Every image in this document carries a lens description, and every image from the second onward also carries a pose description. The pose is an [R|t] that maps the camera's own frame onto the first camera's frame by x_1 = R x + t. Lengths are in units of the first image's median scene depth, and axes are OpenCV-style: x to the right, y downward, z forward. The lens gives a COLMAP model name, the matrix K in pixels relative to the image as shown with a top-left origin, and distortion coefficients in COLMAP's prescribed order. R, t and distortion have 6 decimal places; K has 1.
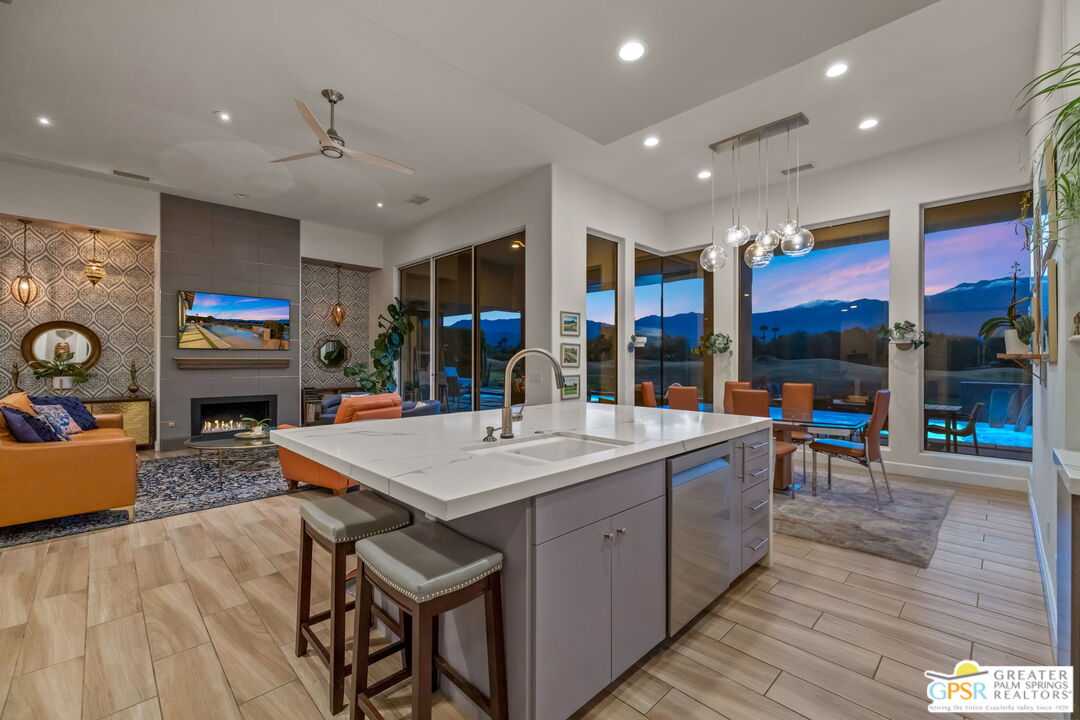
lens RADIAL K [[456.1, 0, 544.5], [0, 456.1, 356.8], [0, 0, 1]] dist [0.000413, -0.001077]
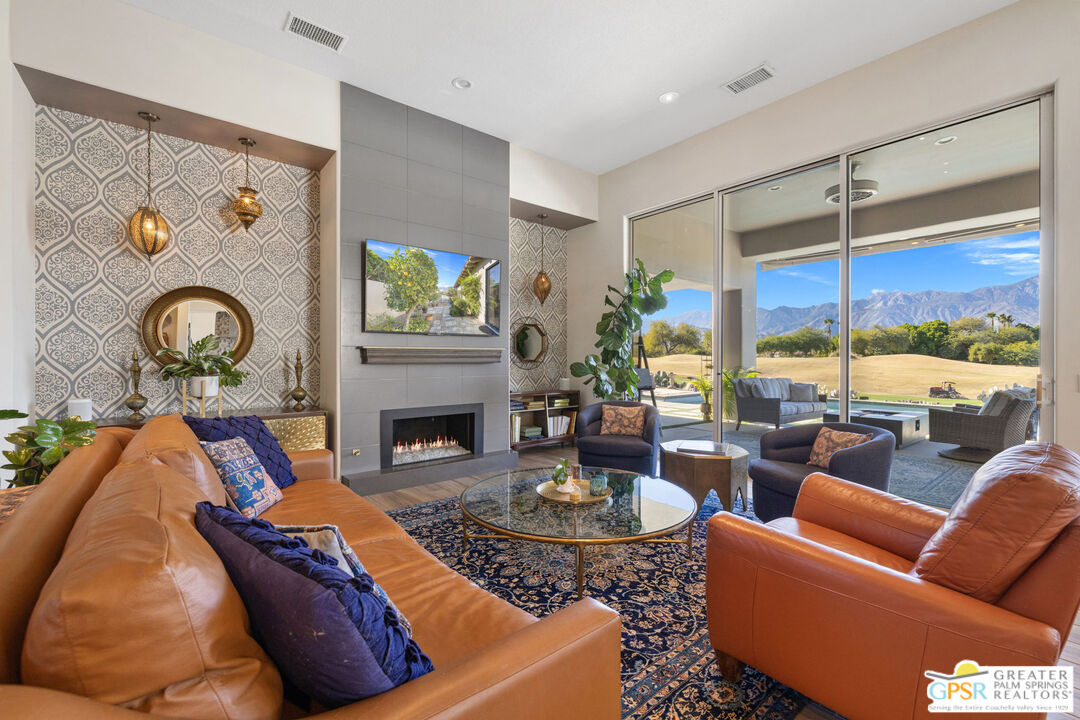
lens RADIAL K [[456.1, 0, 544.0], [0, 456.1, 358.4], [0, 0, 1]] dist [0.000413, -0.001077]
pose [[0.996198, 0.001376, -0.087109, -0.753715], [-0.000521, 0.999951, 0.009843, 0.019082], [0.087118, -0.009760, 0.996150, 0.588143]]
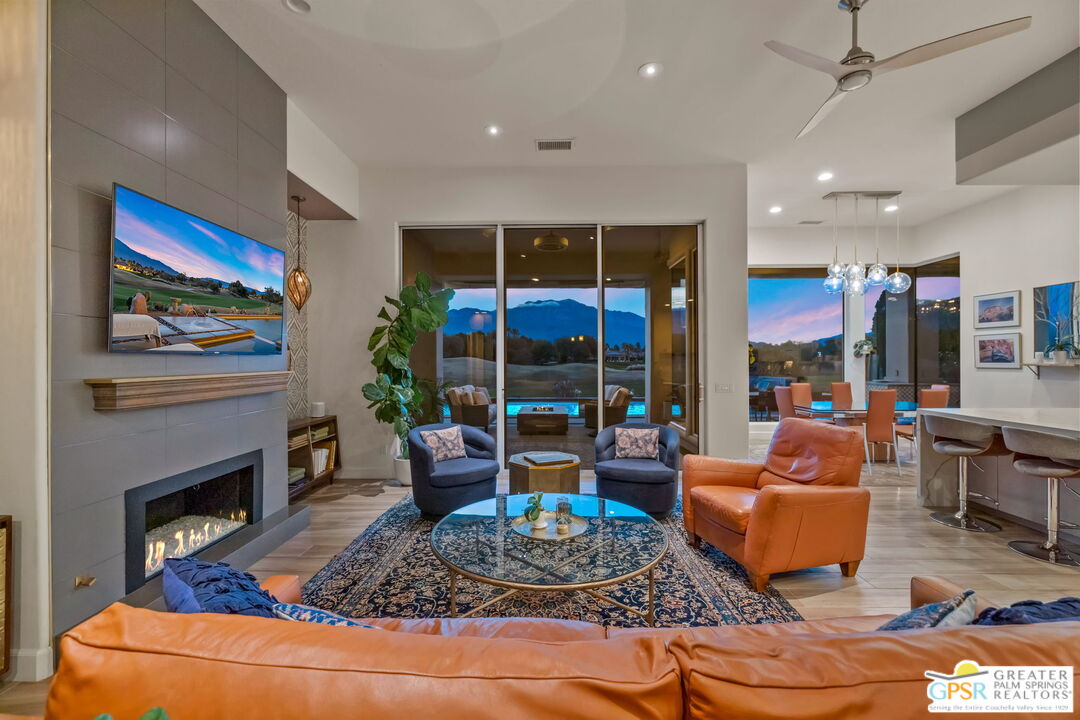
lens RADIAL K [[456.1, 0, 540.5], [0, 456.1, 356.6], [0, 0, 1]] dist [0.000413, -0.001077]
pose [[0.712763, -0.002937, 0.701399, -1.218377], [-0.001626, 0.999982, 0.005841, -0.027303], [-0.701403, -0.005304, 0.712745, 0.783340]]
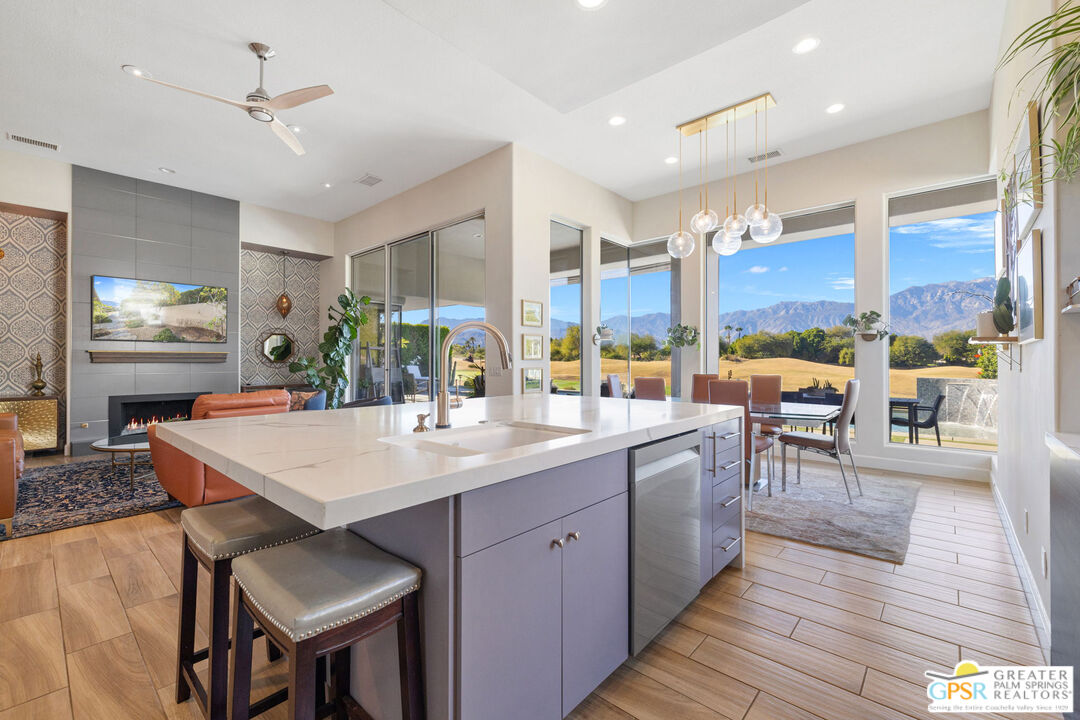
lens RADIAL K [[456.1, 0, 546.5], [0, 456.1, 355.2], [0, 0, 1]] dist [0.000413, -0.001077]
pose [[0.997612, -0.000080, 0.069060, 0.027296], [0.000497, 0.999982, -0.006029, 0.026593], [-0.069059, 0.006049, 0.997594, 0.078224]]
